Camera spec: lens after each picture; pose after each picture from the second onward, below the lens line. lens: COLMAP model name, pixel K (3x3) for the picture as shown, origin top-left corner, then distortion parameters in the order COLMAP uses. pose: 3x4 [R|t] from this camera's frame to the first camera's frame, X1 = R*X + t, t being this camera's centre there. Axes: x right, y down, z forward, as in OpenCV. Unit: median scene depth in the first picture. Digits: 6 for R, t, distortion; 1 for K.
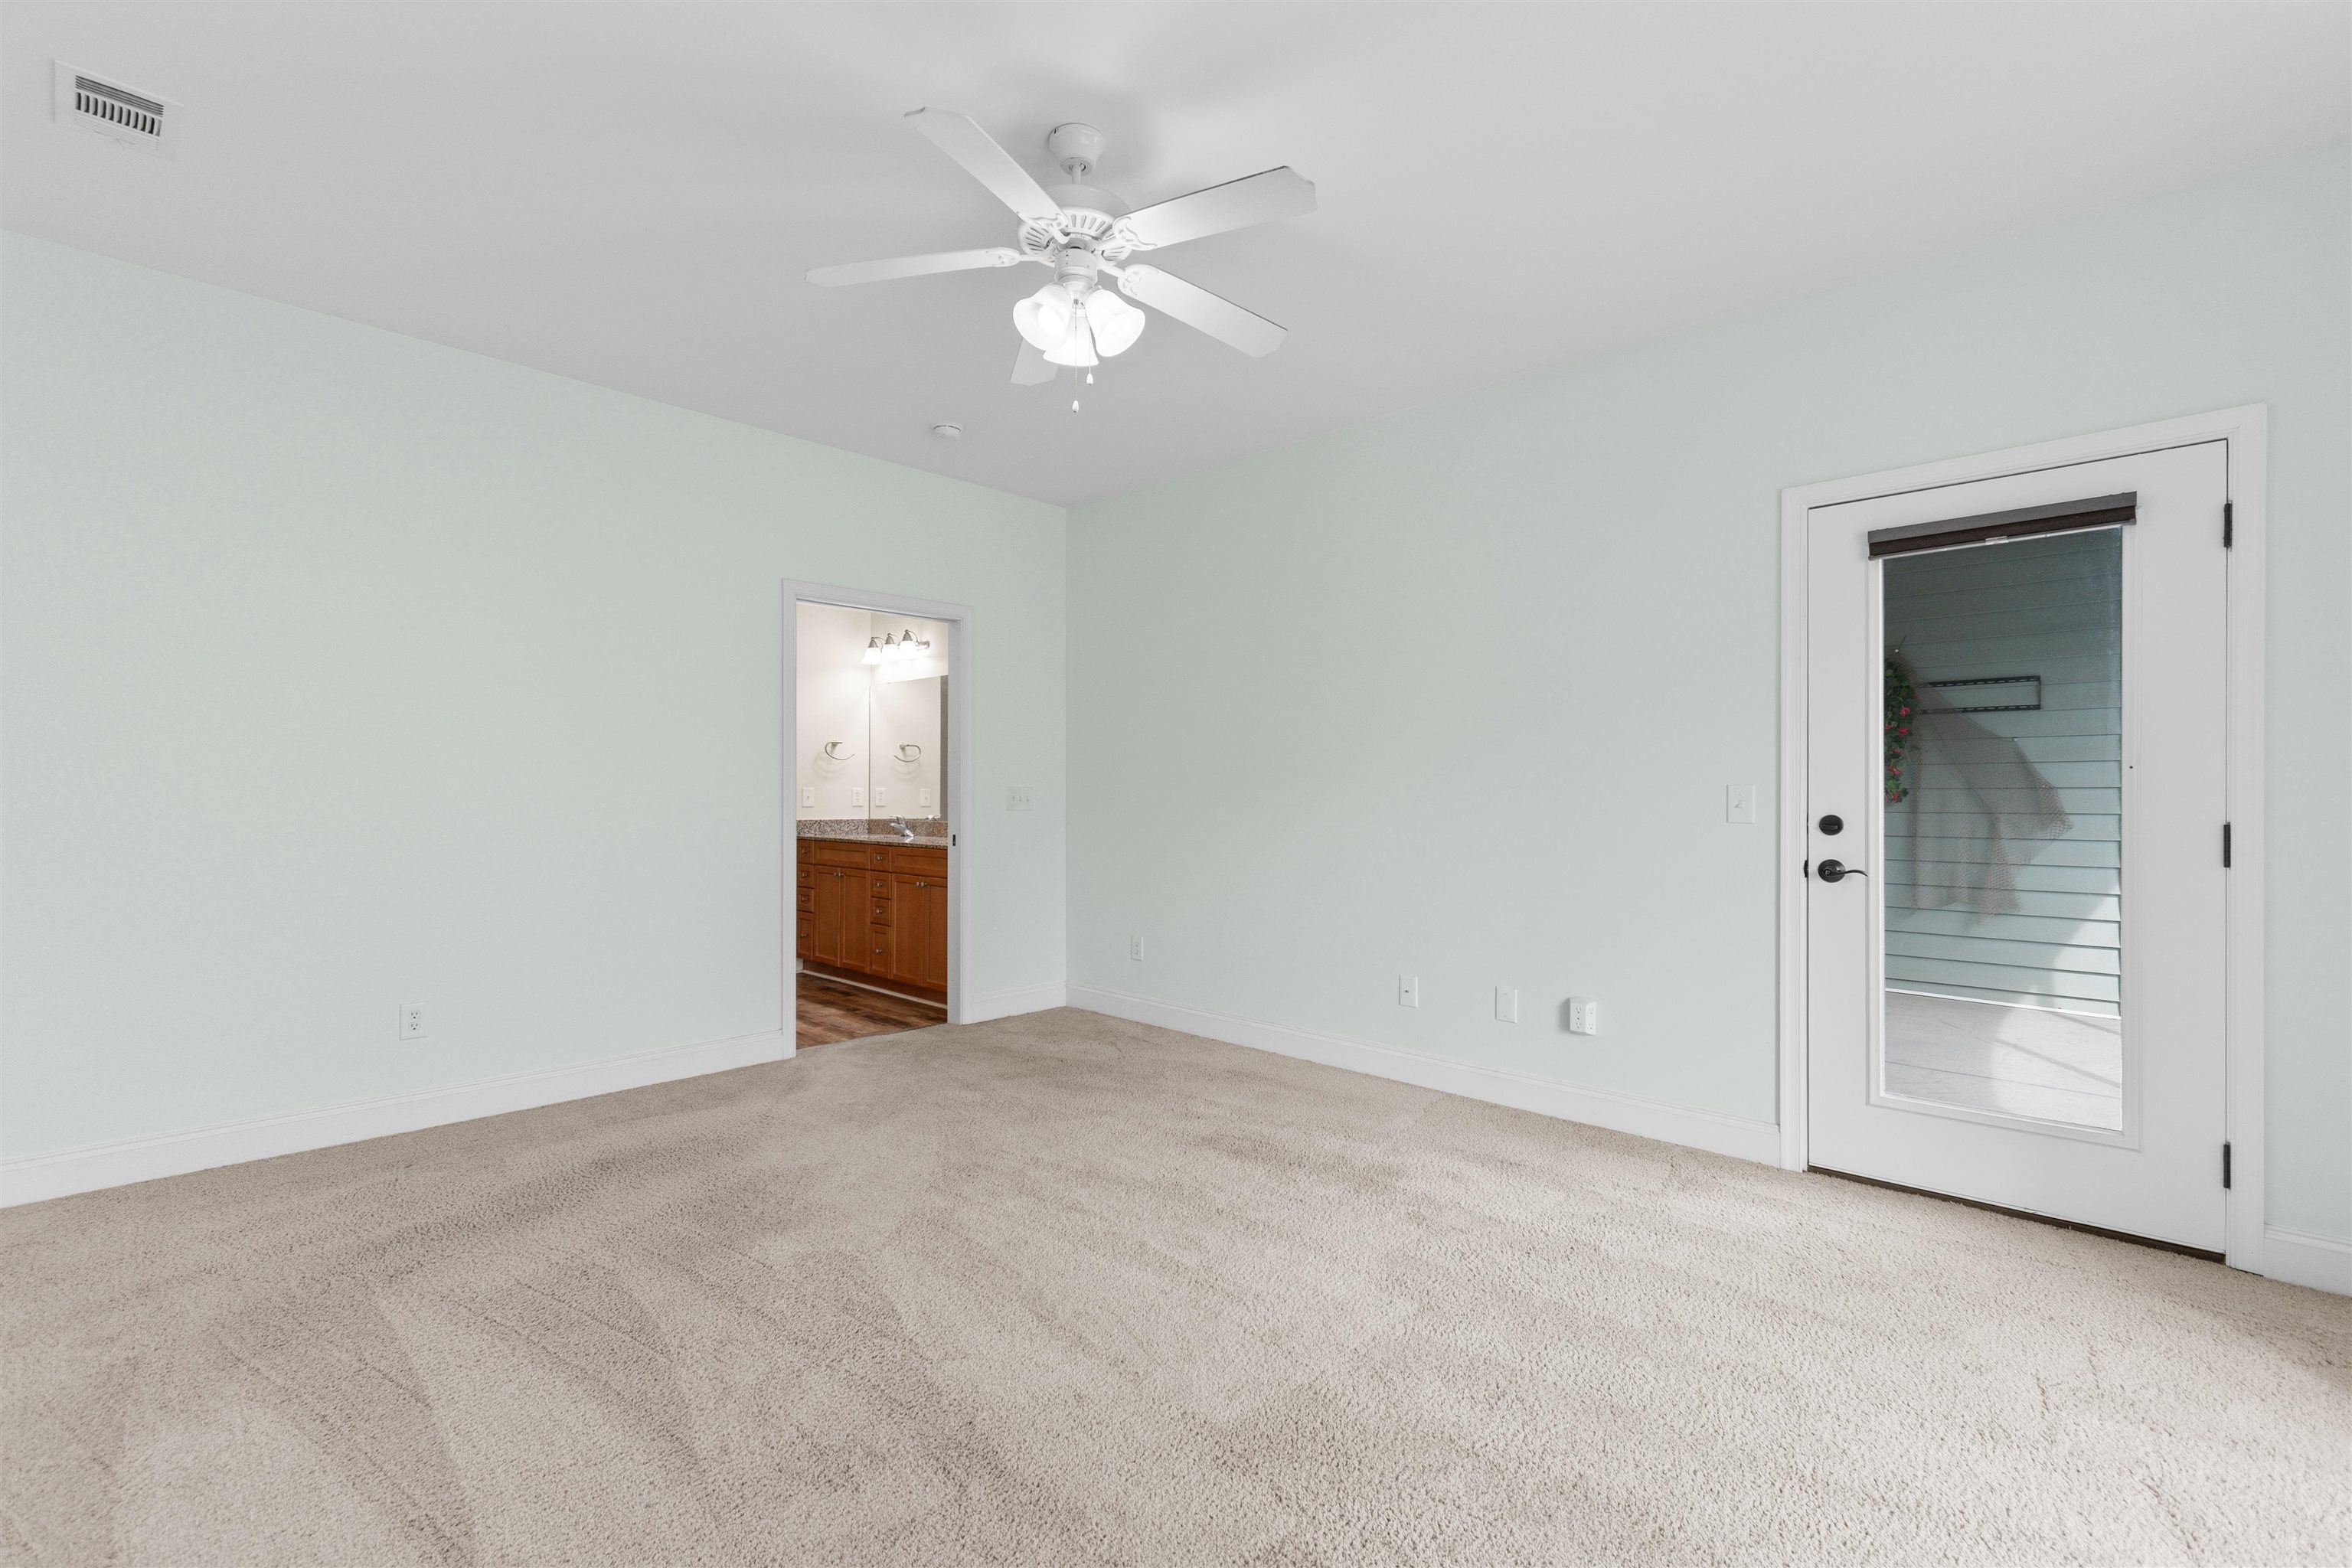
lens RADIAL K [[1036.9, 0, 1184.0], [0, 1036.9, 792.5], [0, 0, 1]] dist [0.002686, -0.001894]
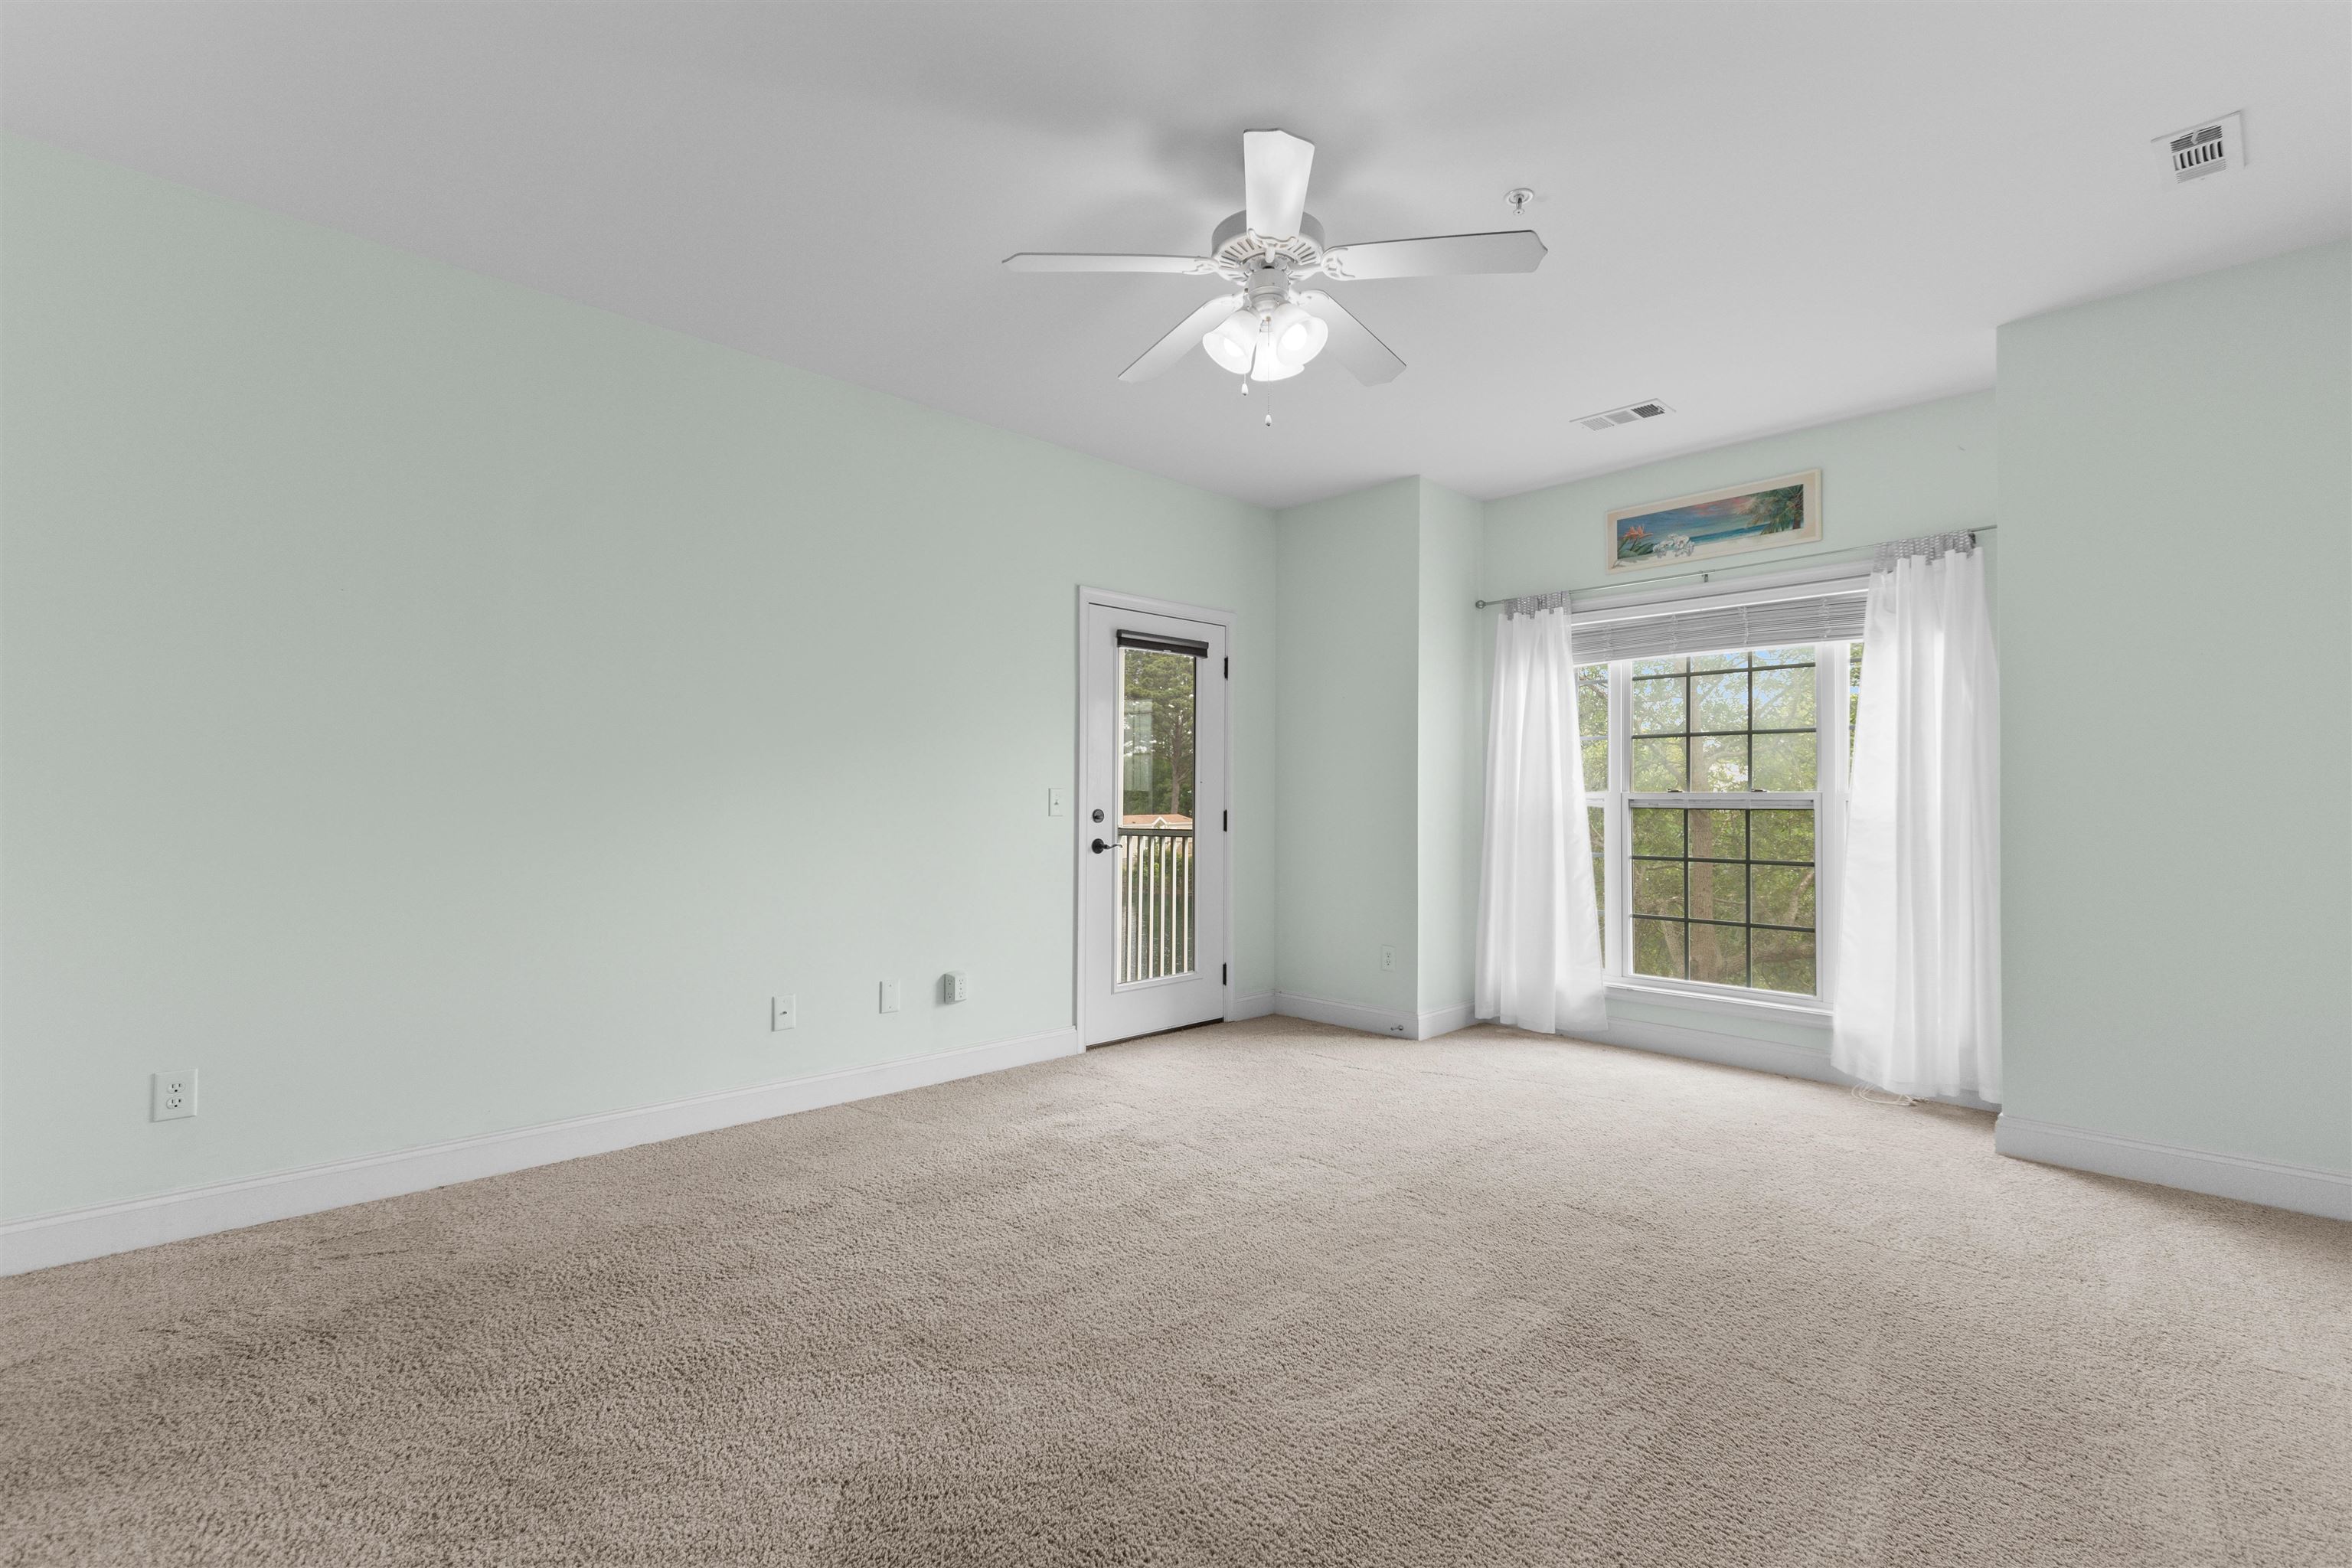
lens RADIAL K [[1036.9, 0, 1184.0], [0, 1036.9, 792.5], [0, 0, 1]] dist [0.002686, -0.001894]
pose [[0.046687, 0.002693, 0.998906, -0.864933], [-0.005777, 0.999980, -0.002426, -0.000147], [-0.998893, -0.005658, 0.046701, 0.789291]]
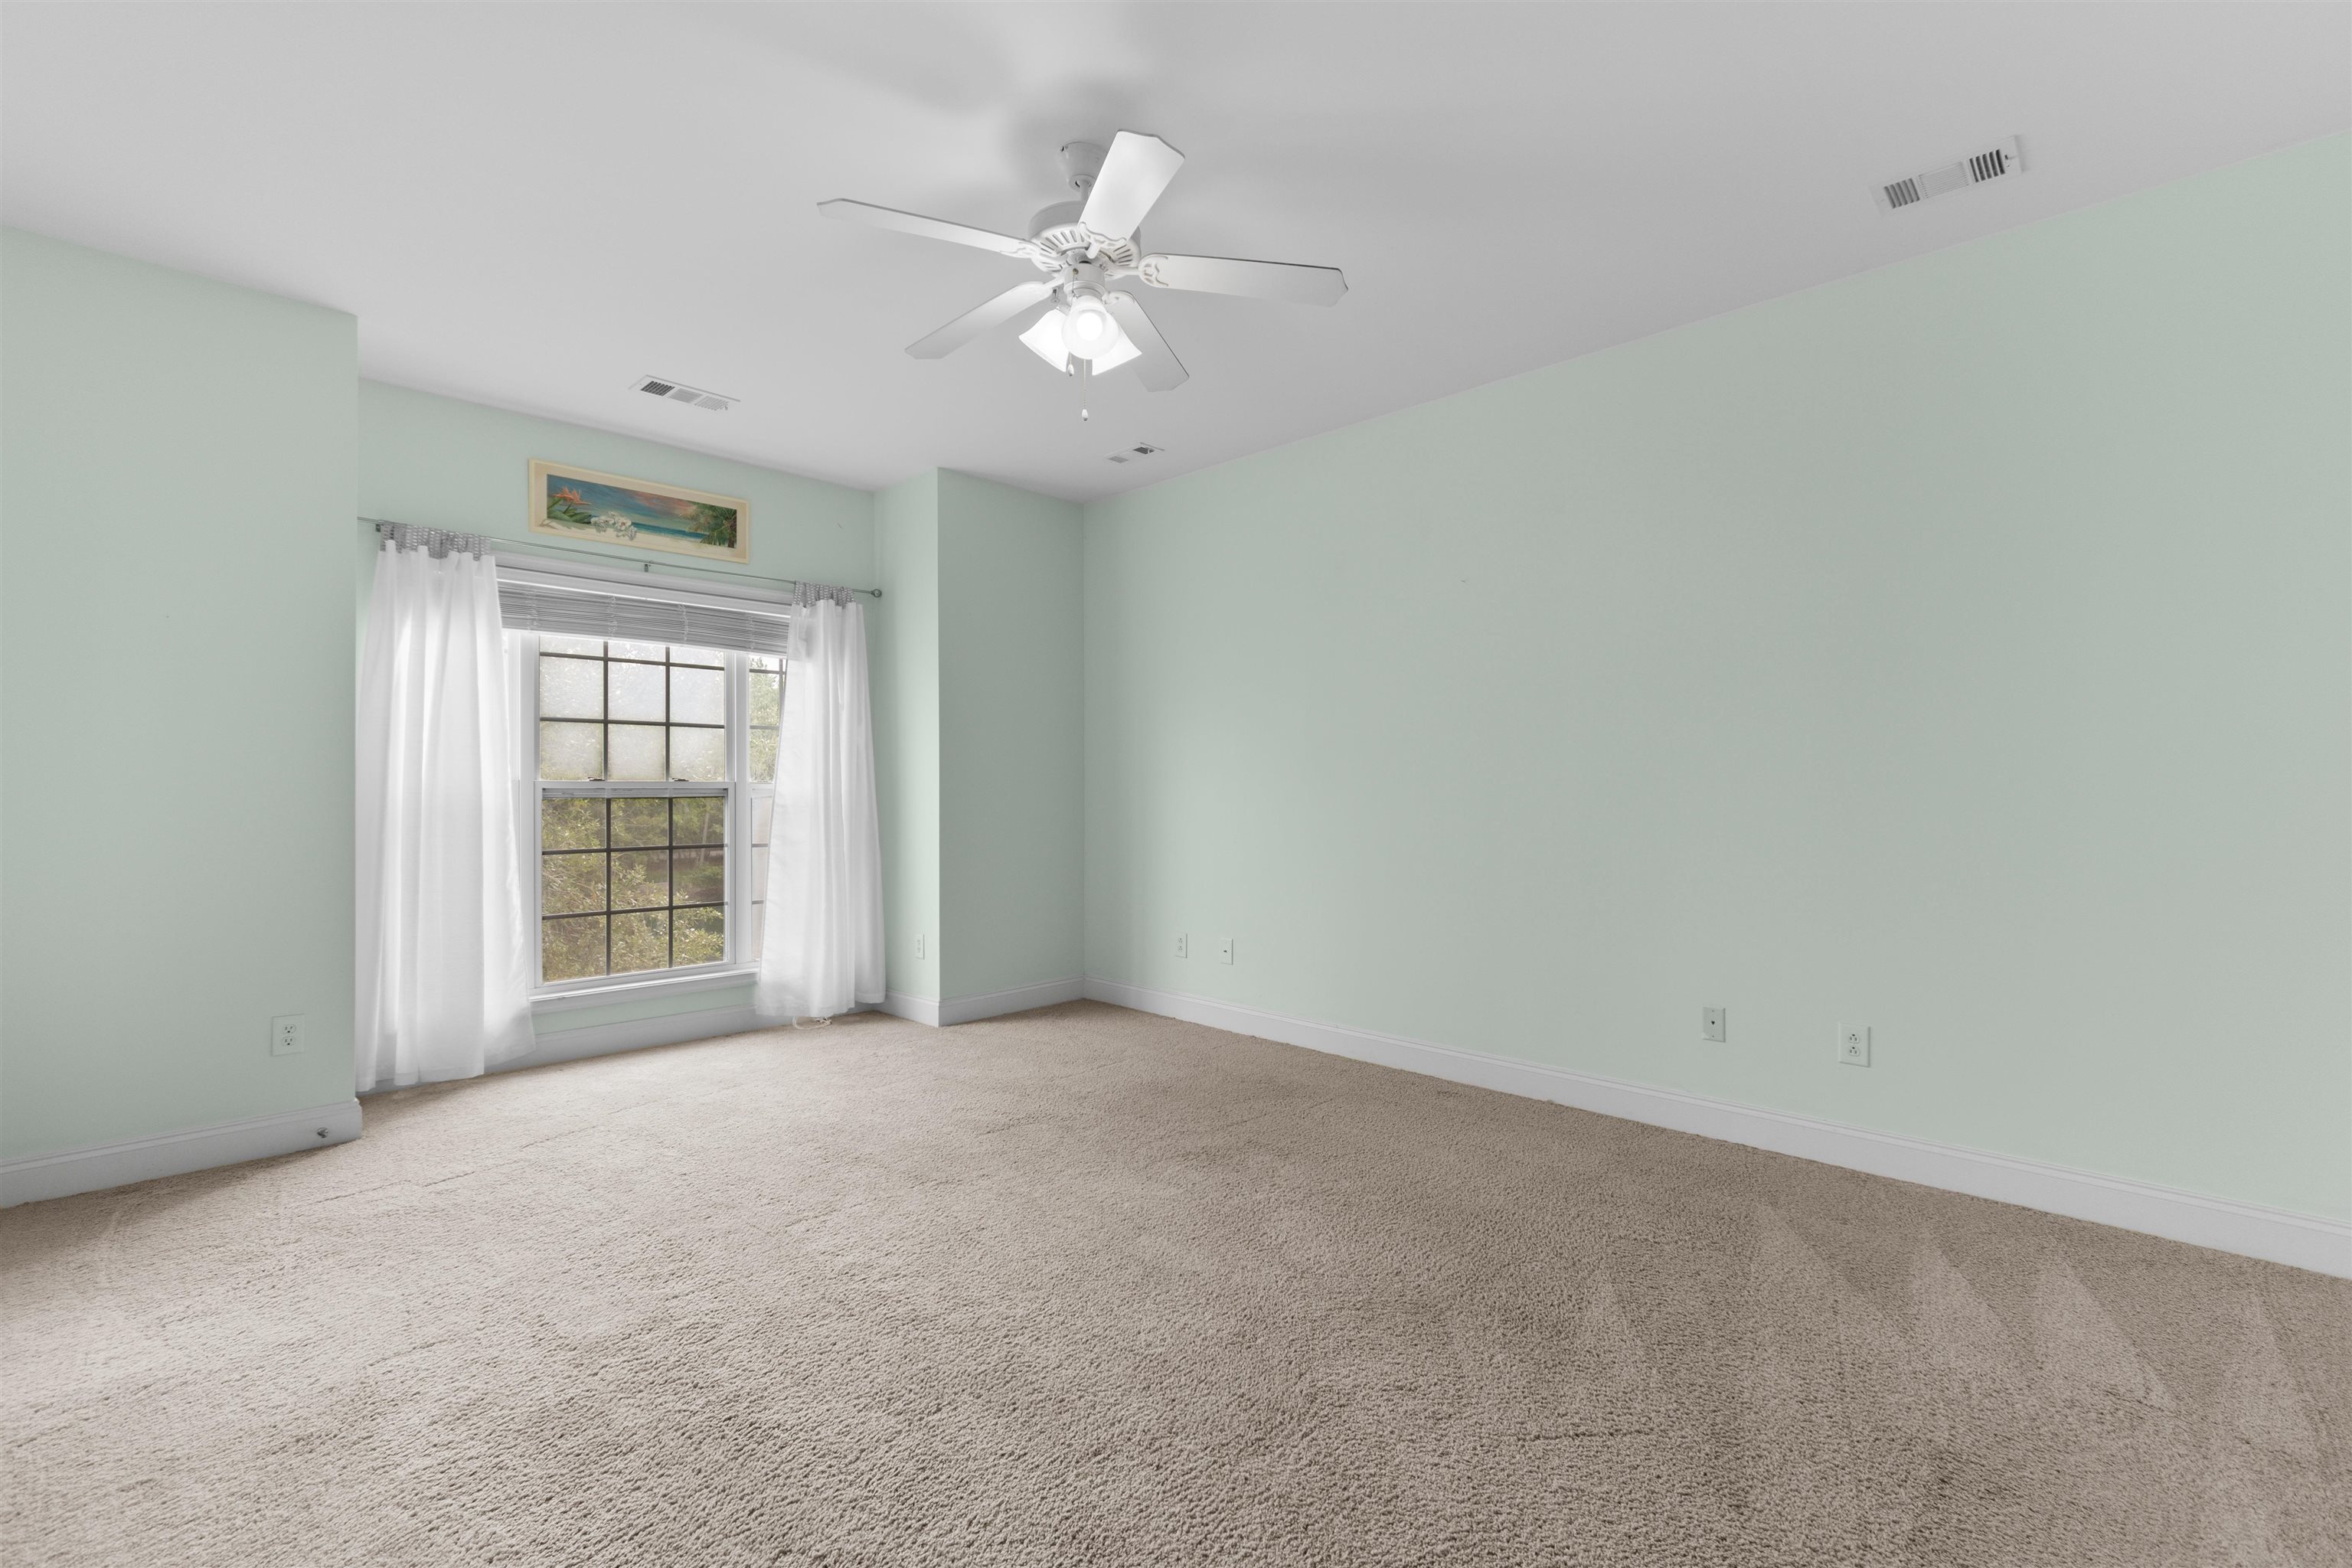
lens RADIAL K [[1029.3, 0, 1161.2], [0, 1029.3, 793.9], [0, 0, 1]] dist [0.000514, -0.000281]
pose [[-0.999462, -0.002013, 0.032739, -0.163185], [-0.001974, 0.999997, 0.001236, 0.006478], [-0.032741, 0.001170, -0.999463, 1.539376]]
